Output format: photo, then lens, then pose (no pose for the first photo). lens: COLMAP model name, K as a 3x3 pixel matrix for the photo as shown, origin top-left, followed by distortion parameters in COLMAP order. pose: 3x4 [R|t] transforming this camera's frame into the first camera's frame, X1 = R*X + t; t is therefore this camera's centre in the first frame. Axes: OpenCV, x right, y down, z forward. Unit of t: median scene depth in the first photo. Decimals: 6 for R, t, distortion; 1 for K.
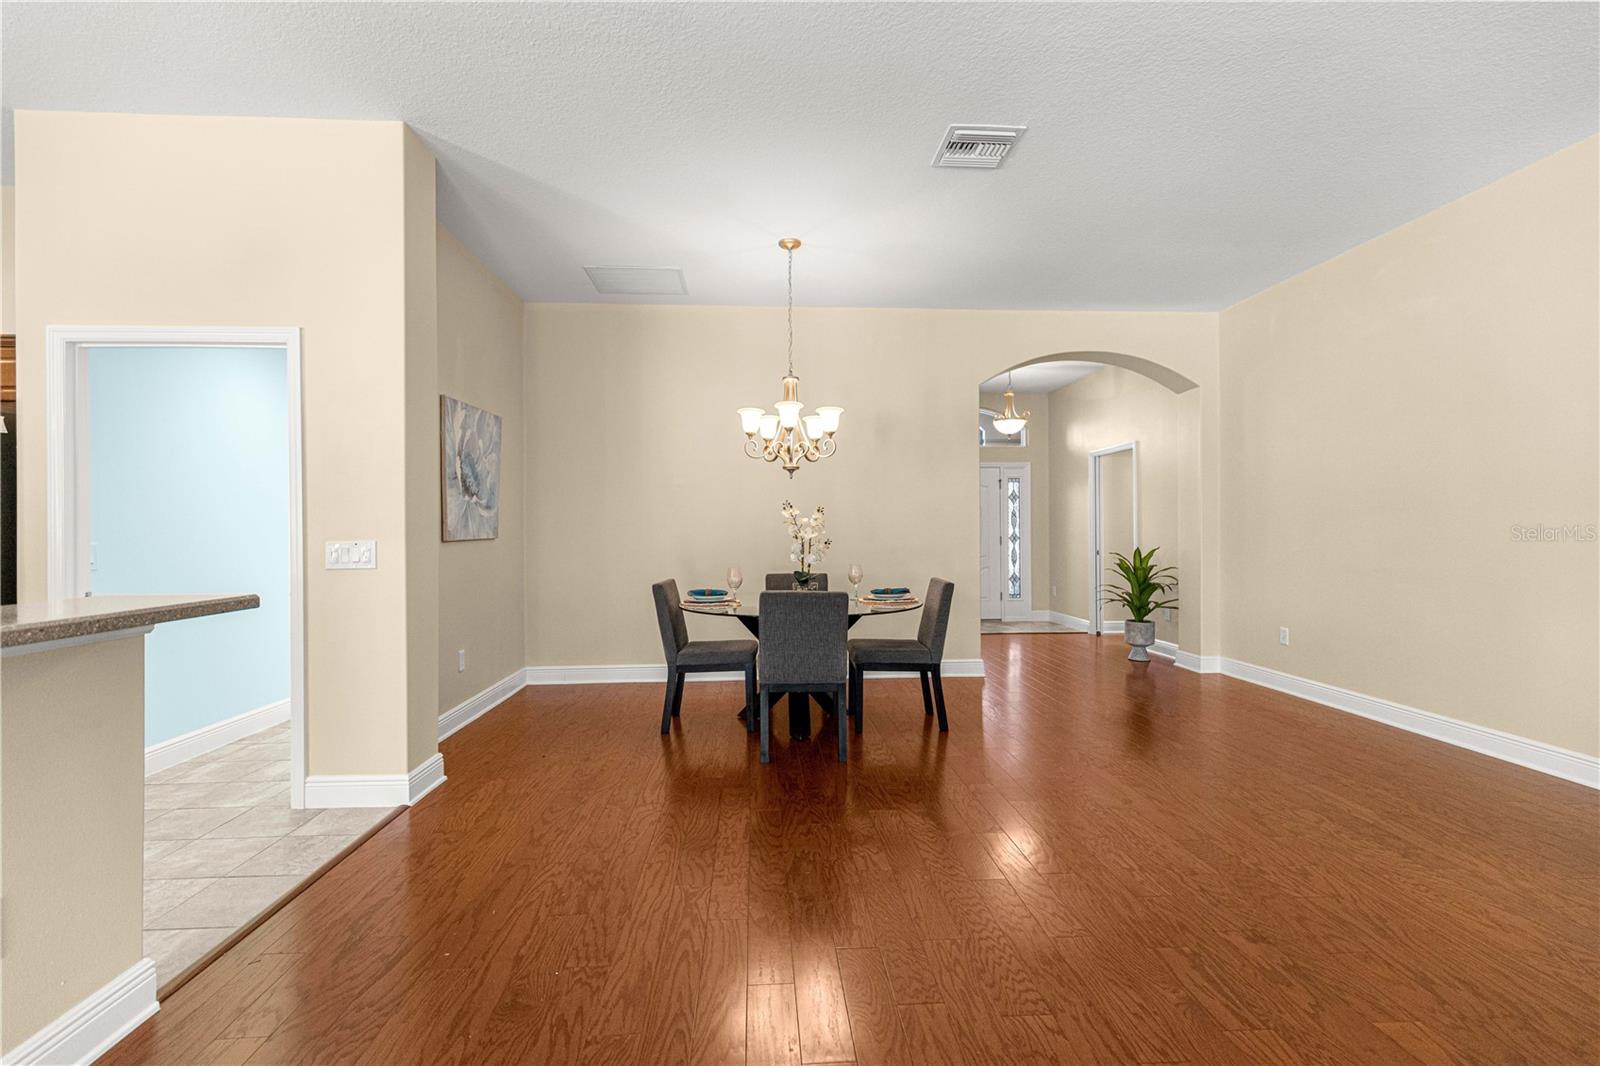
lens RADIAL K [[716.8, 0, 795.5], [0, 716.8, 526.4], [0, 0, 1]] dist [0.008309, -0.001881]
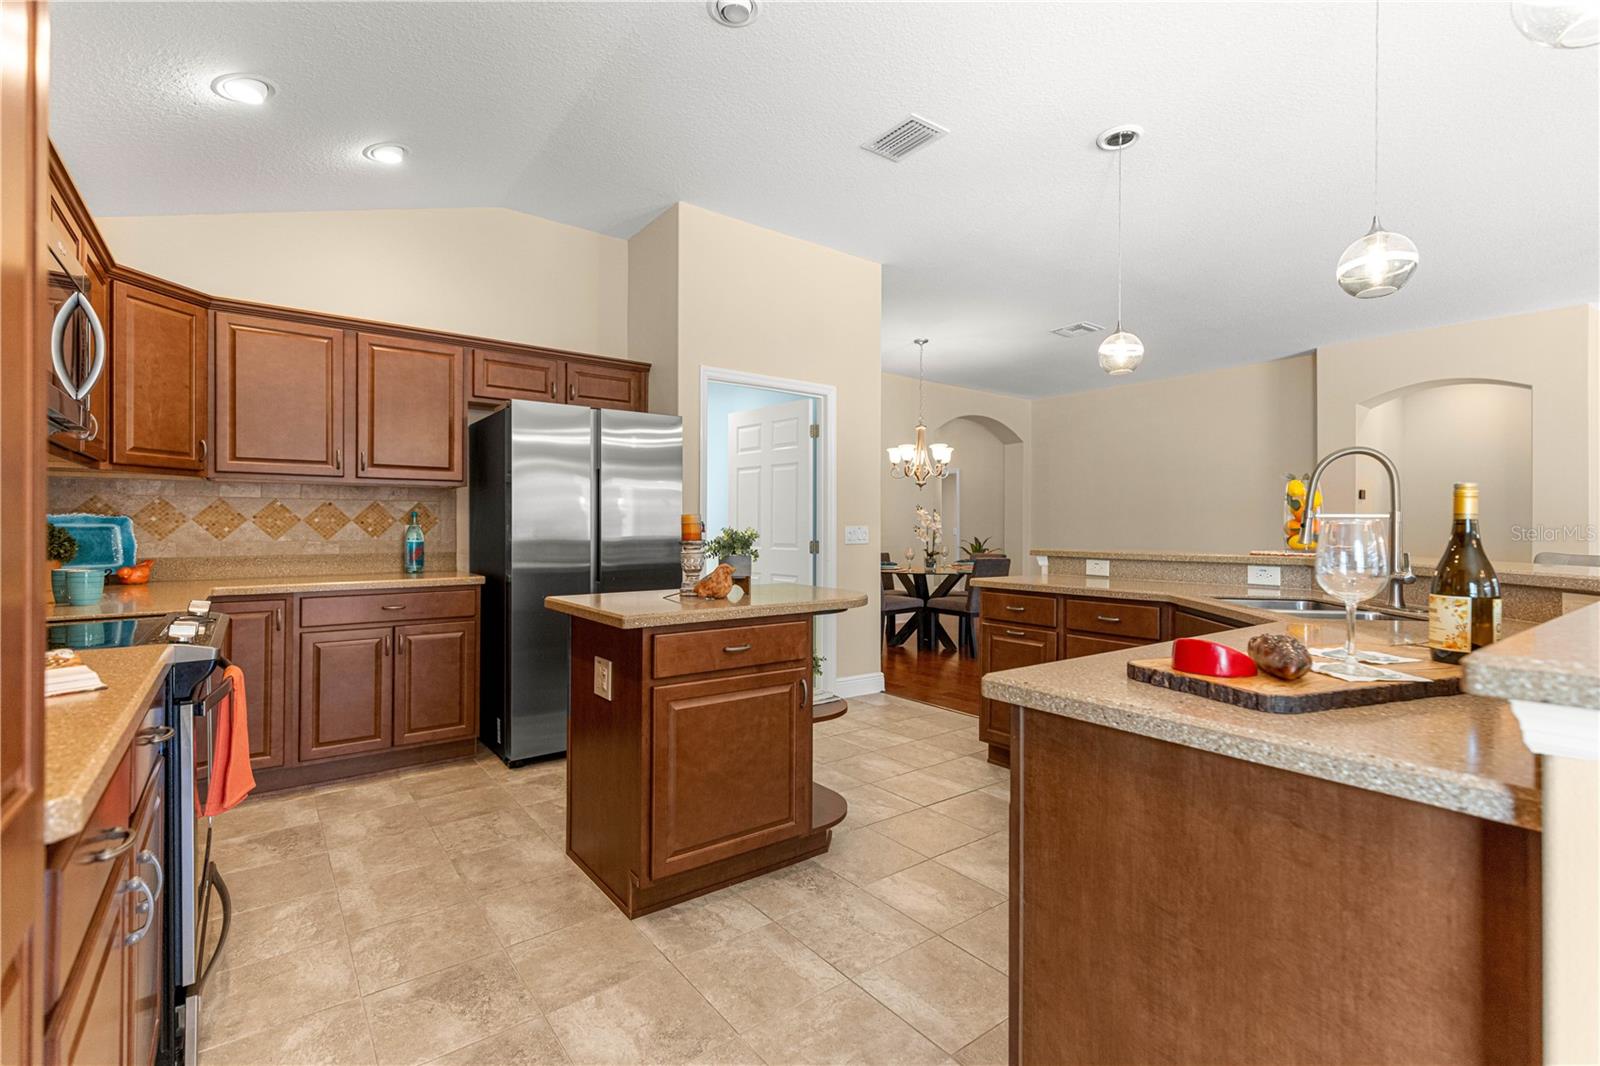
lens RADIAL K [[716.8, 0, 791.7], [0, 716.8, 526.3], [0, 0, 1]] dist [0.008309, -0.001881]
pose [[0.834067, 0.009952, 0.551574, -1.145307], [-0.009547, 0.999948, -0.003607, 0.019614], [-0.551581, -0.002257, 0.834118, -0.157762]]
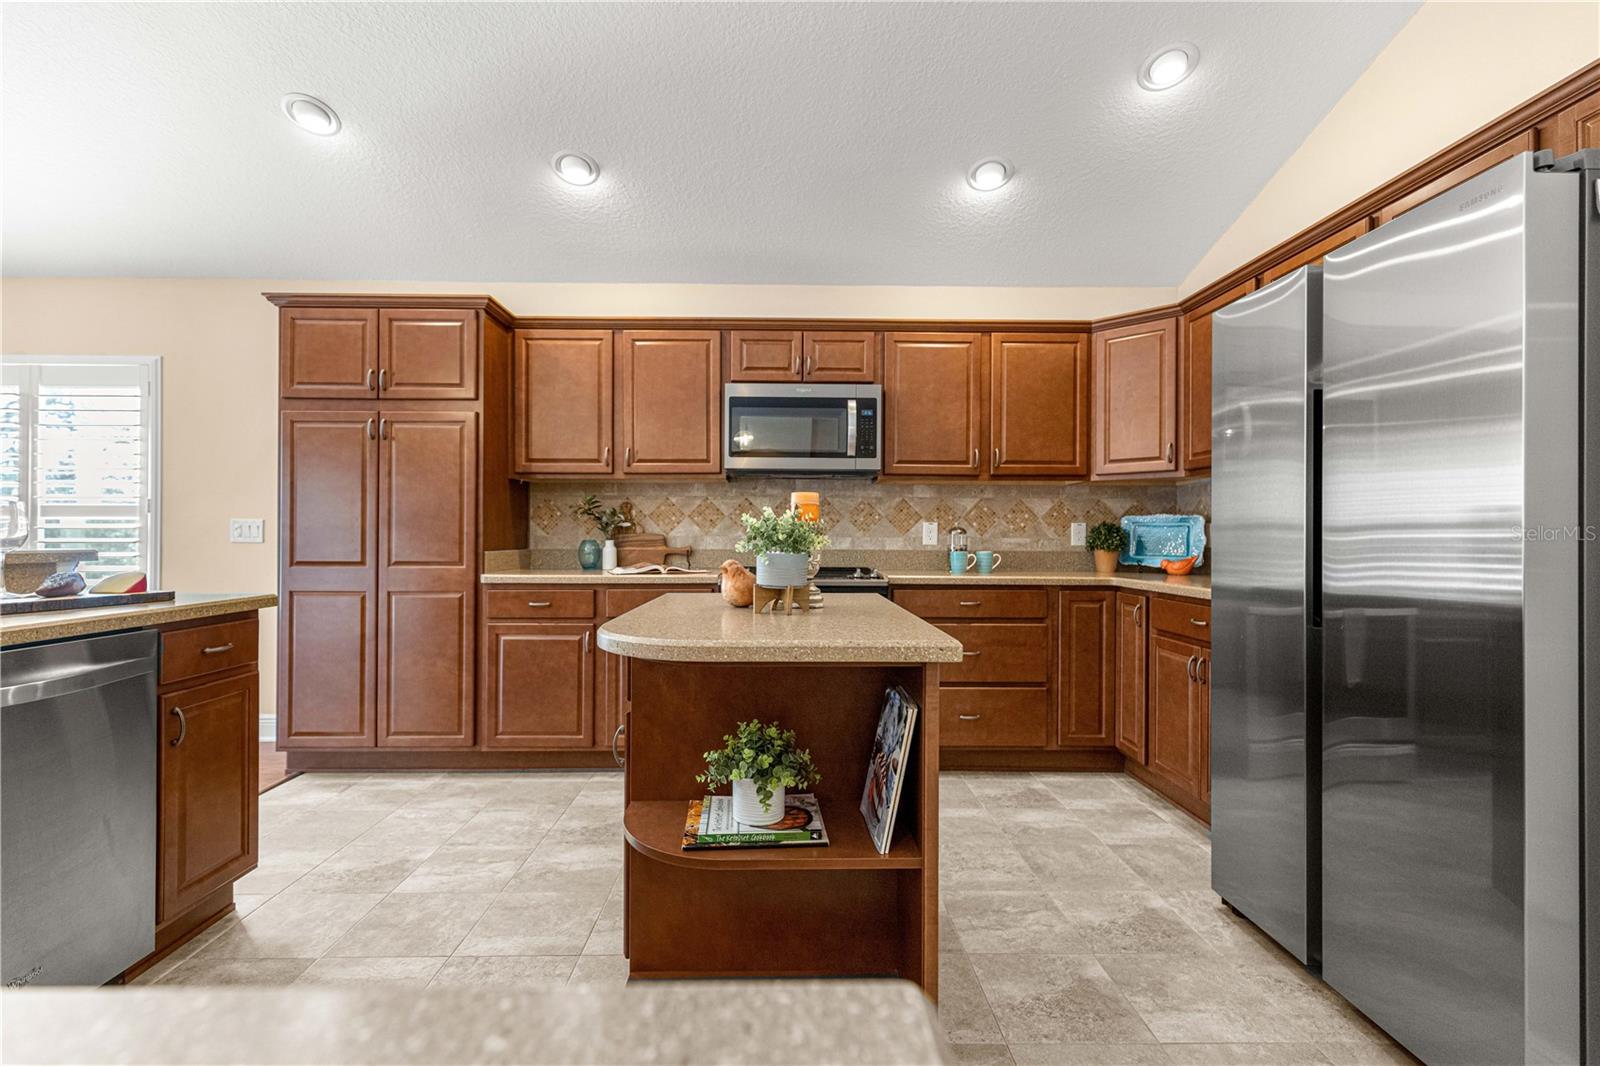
lens RADIAL K [[716.8, 0, 793.7], [0, 716.8, 532.7], [0, 0, 1]] dist [0.008309, -0.001881]
pose [[-0.034699, 0.005423, -0.999383, -0.475148], [0.000128, 0.999985, 0.005422, 0.028599], [0.999398, 0.000060, -0.034699, 0.383630]]
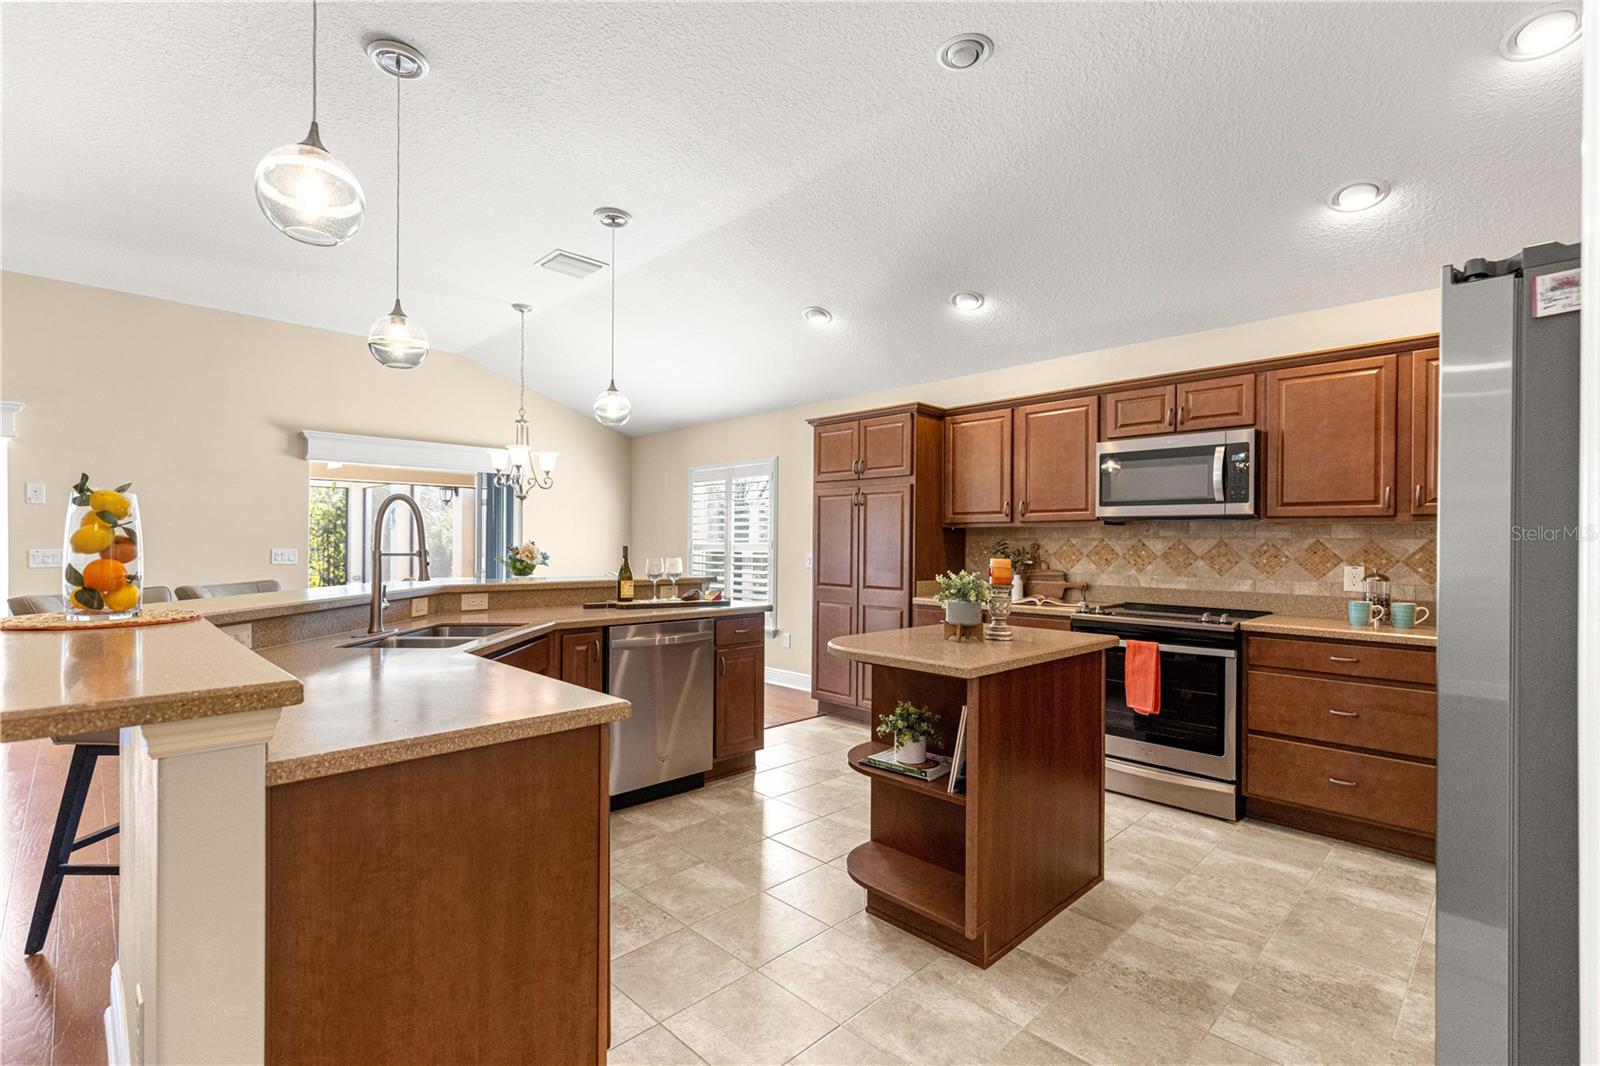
lens RADIAL K [[716.8, 0, 791.0], [0, 716.8, 543.5], [0, 0, 1]] dist [0.008309, -0.001881]
pose [[-0.749656, 0.001872, -0.661825, -0.371467], [-0.000085, 0.999996, 0.002924, -0.006501], [0.661827, 0.002248, -0.749653, 0.703643]]
